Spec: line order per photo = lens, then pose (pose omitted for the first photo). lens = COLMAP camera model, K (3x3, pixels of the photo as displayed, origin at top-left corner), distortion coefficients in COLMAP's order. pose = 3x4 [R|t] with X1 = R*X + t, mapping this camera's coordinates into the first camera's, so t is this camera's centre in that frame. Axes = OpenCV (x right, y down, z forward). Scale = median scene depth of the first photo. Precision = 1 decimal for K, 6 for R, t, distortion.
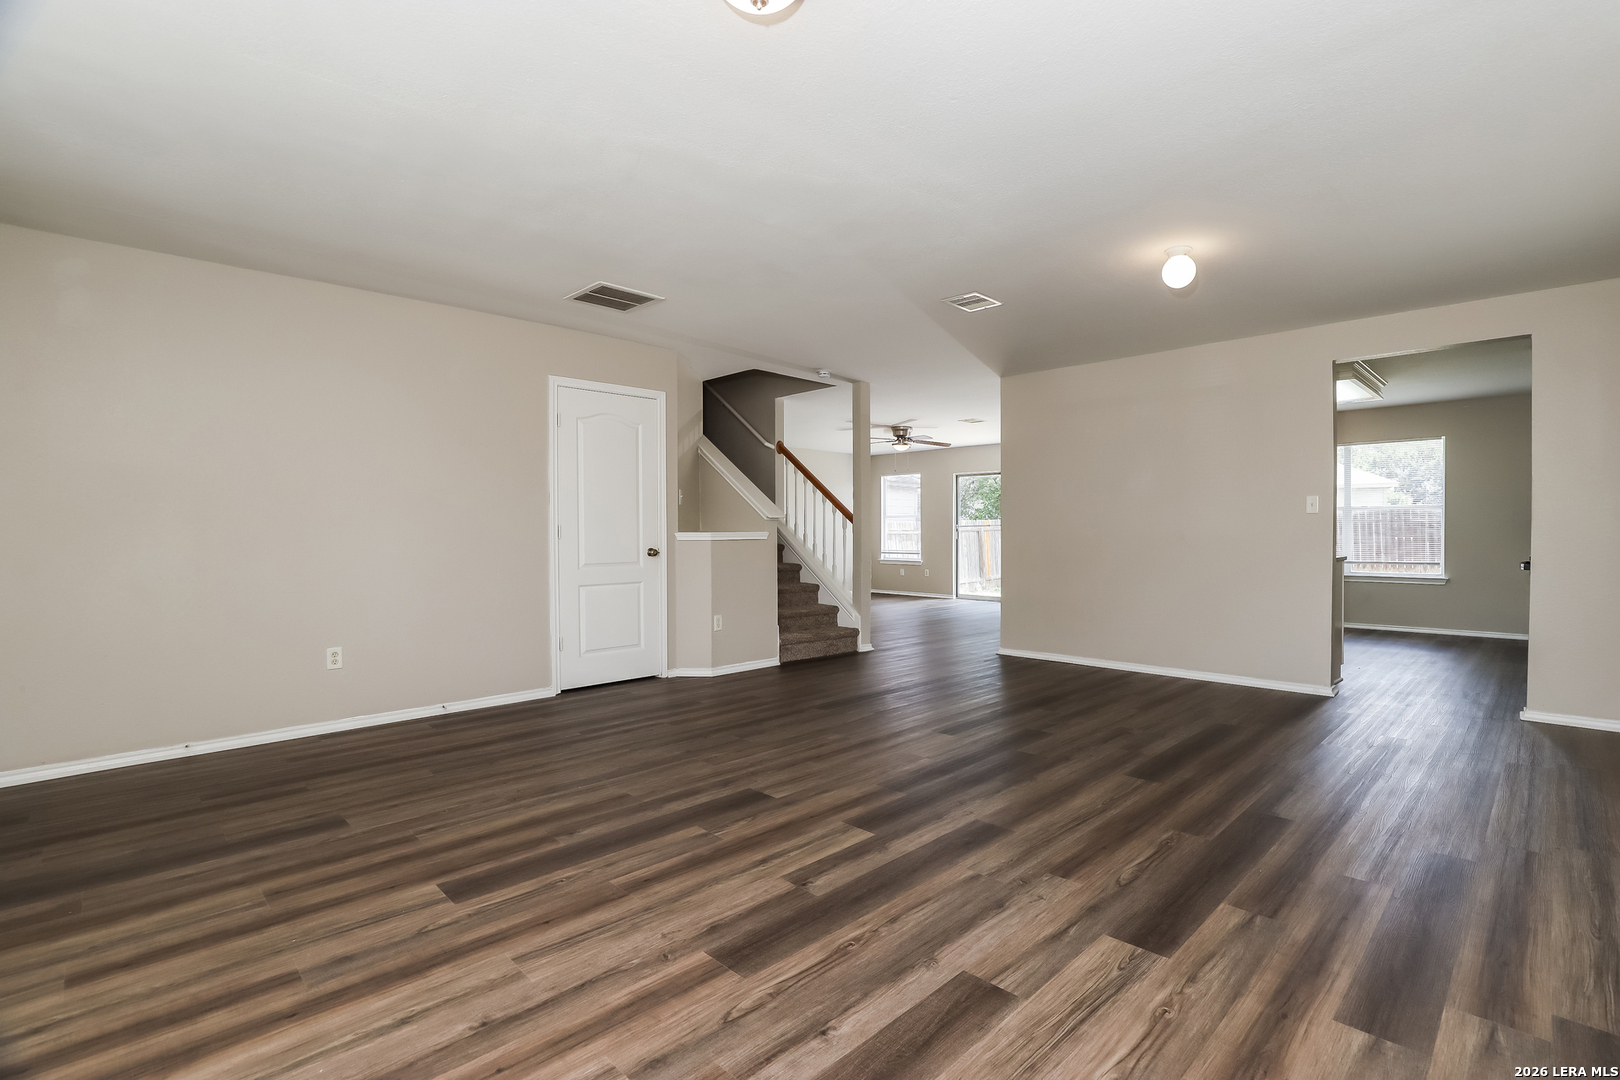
lens RADIAL K [[756.8, 0, 849.3], [0, 756.8, 541.1], [0, 0, 1]] dist [-0.001664, -0.000436]
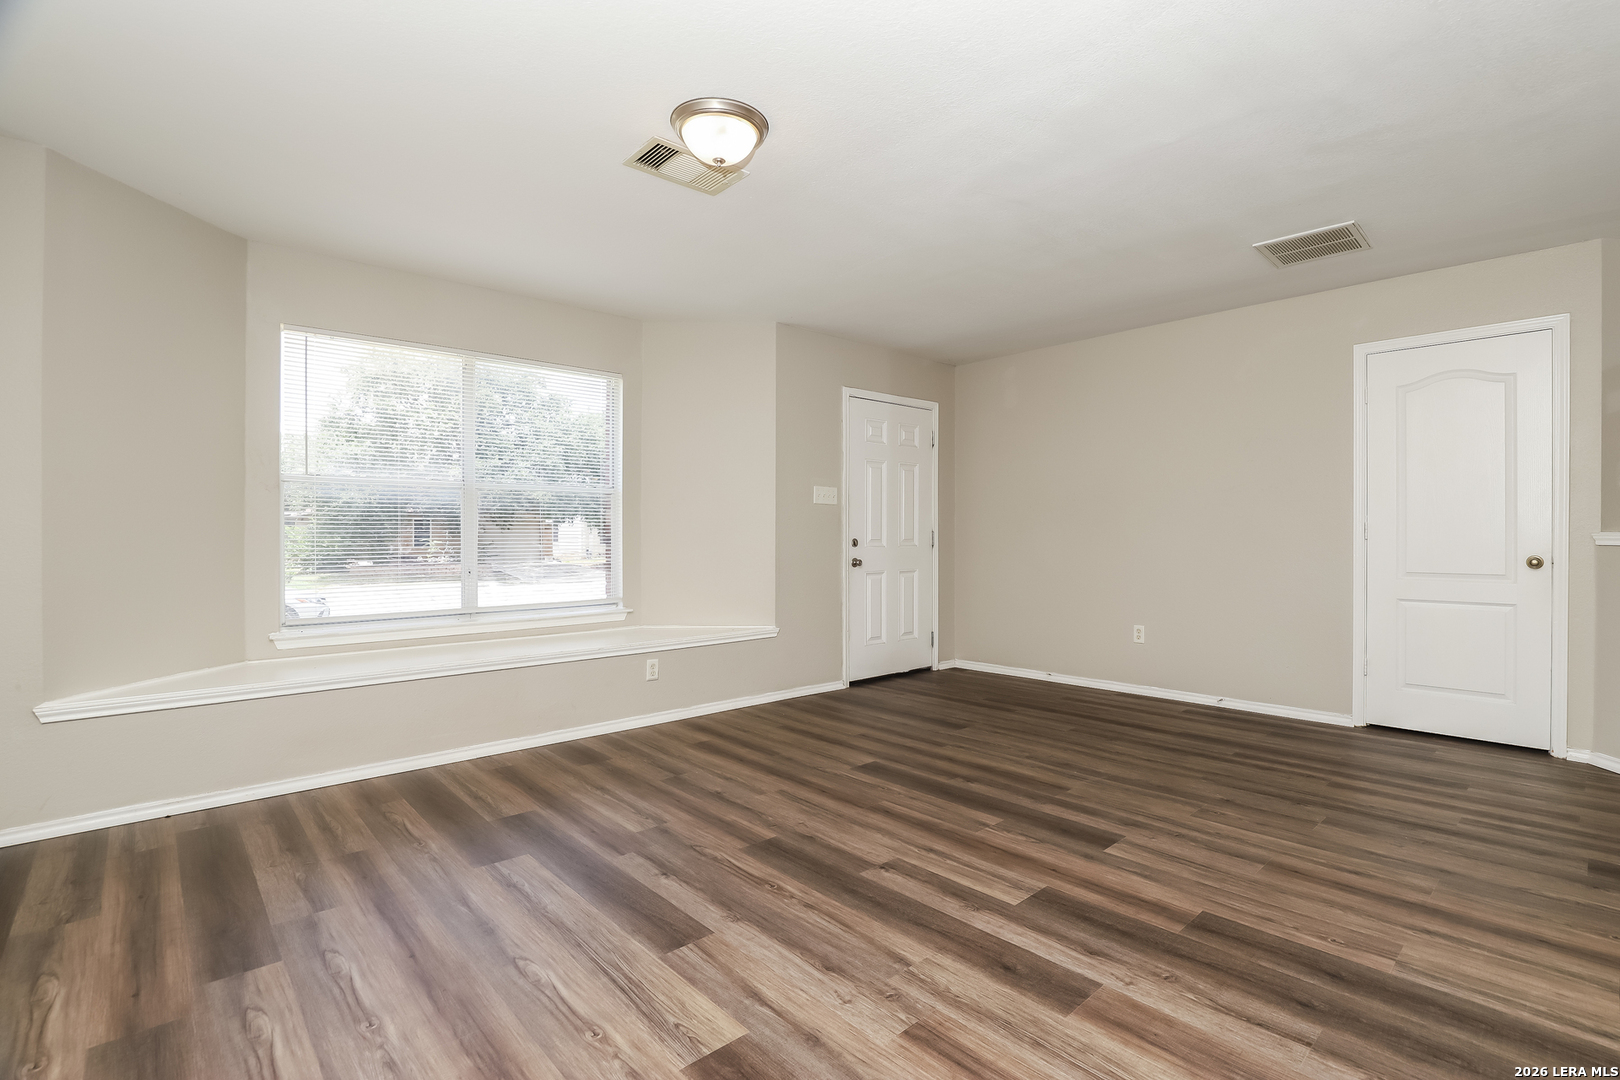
lens RADIAL K [[756.8, 0, 849.3], [0, 756.8, 541.1], [0, 0, 1]] dist [-0.001664, -0.000436]
pose [[-0.056494, 0.005091, -0.998390, 0.930652], [-0.002690, 0.999983, 0.005251, -0.009188], [0.998399, 0.002983, -0.056479, 0.941499]]
